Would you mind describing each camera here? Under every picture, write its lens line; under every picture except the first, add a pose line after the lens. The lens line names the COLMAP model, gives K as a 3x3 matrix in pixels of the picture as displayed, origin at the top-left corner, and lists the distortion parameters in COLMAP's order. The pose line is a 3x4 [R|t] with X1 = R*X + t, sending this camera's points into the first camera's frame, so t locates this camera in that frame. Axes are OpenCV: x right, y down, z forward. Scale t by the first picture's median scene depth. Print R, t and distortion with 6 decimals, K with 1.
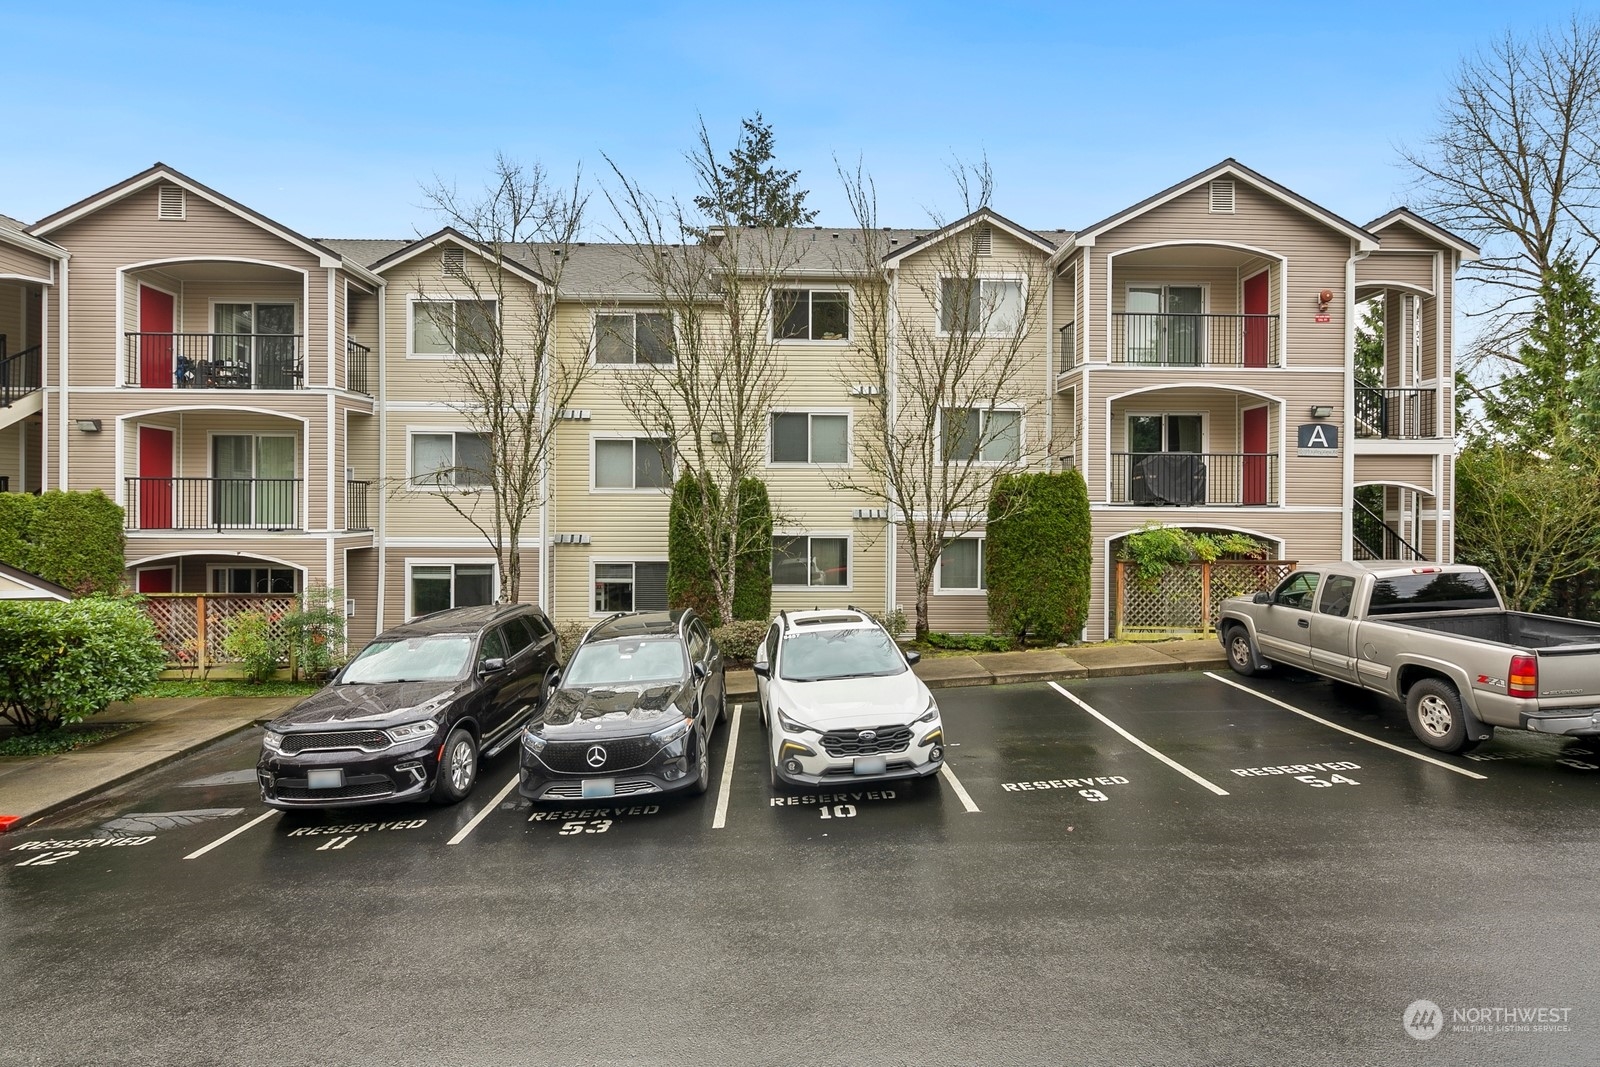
lens RADIAL K [[770.7, 0, 800.0], [0, 770.7, 533.5], [0, 0, 1]] dist [-0.000314, -0.000178]
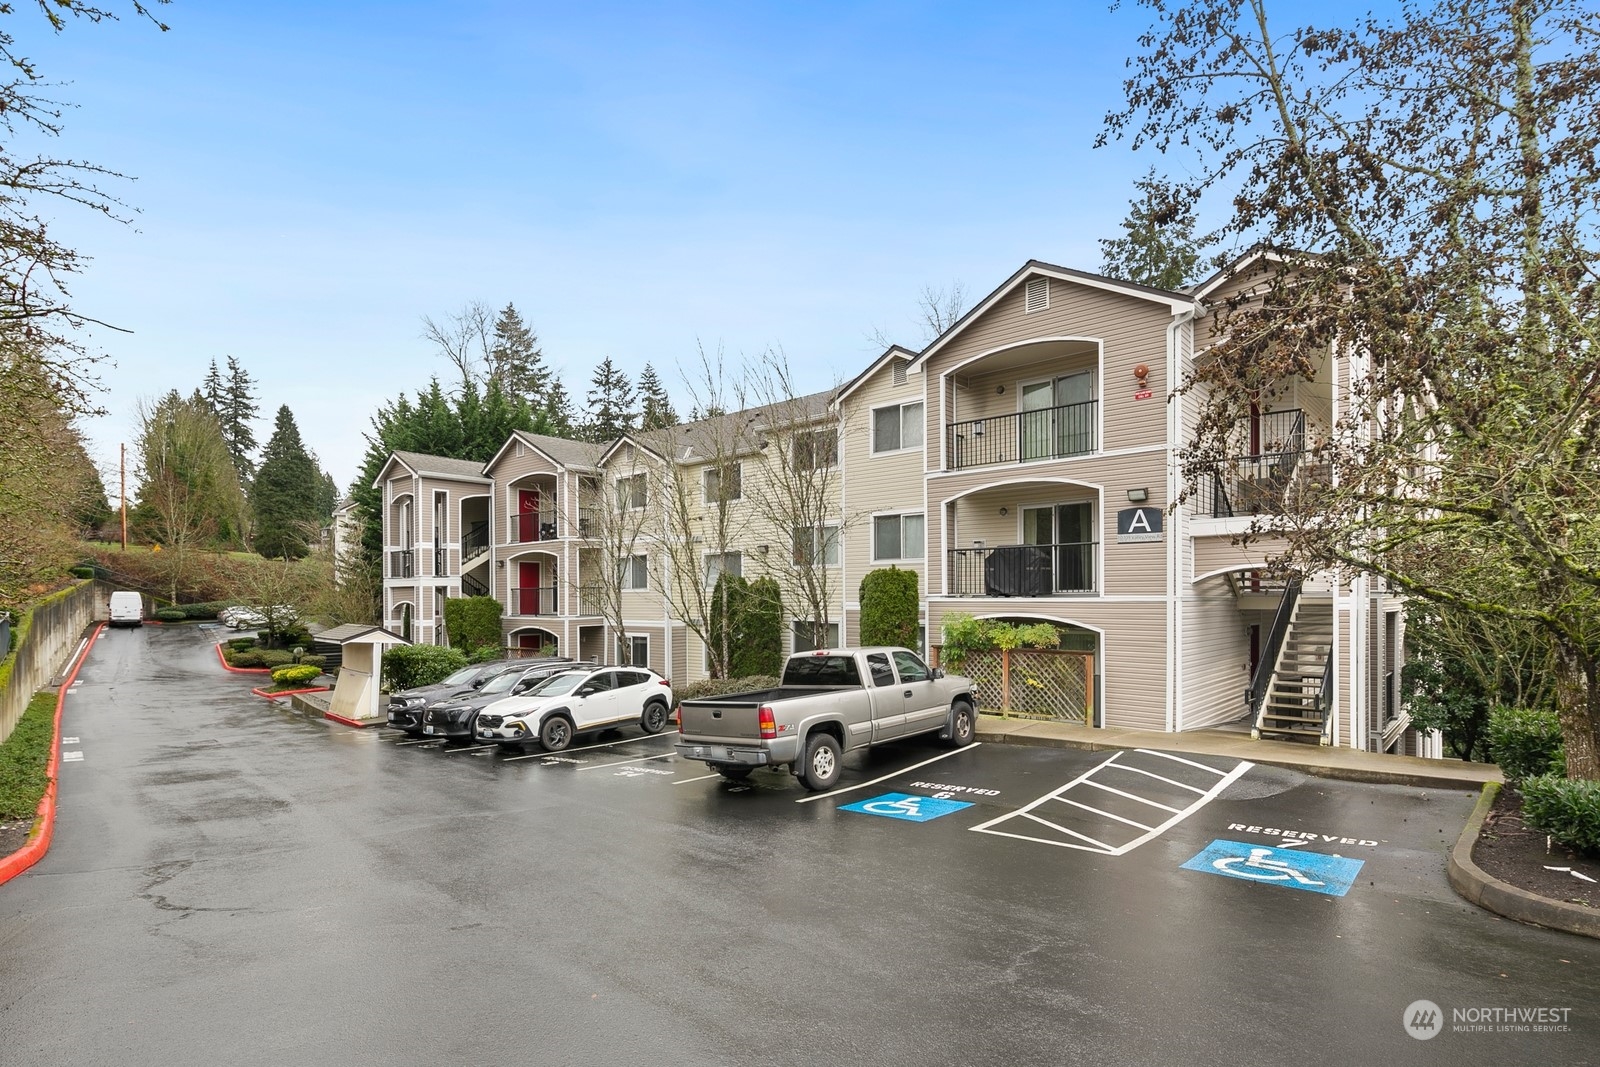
lens RADIAL K [[791.8, 0, 799.7], [0, 791.8, 614.0], [0, 0, 1]] dist [0.000344, 0.000017]
pose [[0.727848, 0.005404, -0.685717, 1.034772], [-0.003144, 0.999985, 0.004543, -0.015459], [0.685731, -0.001151, 0.727854, 0.011257]]
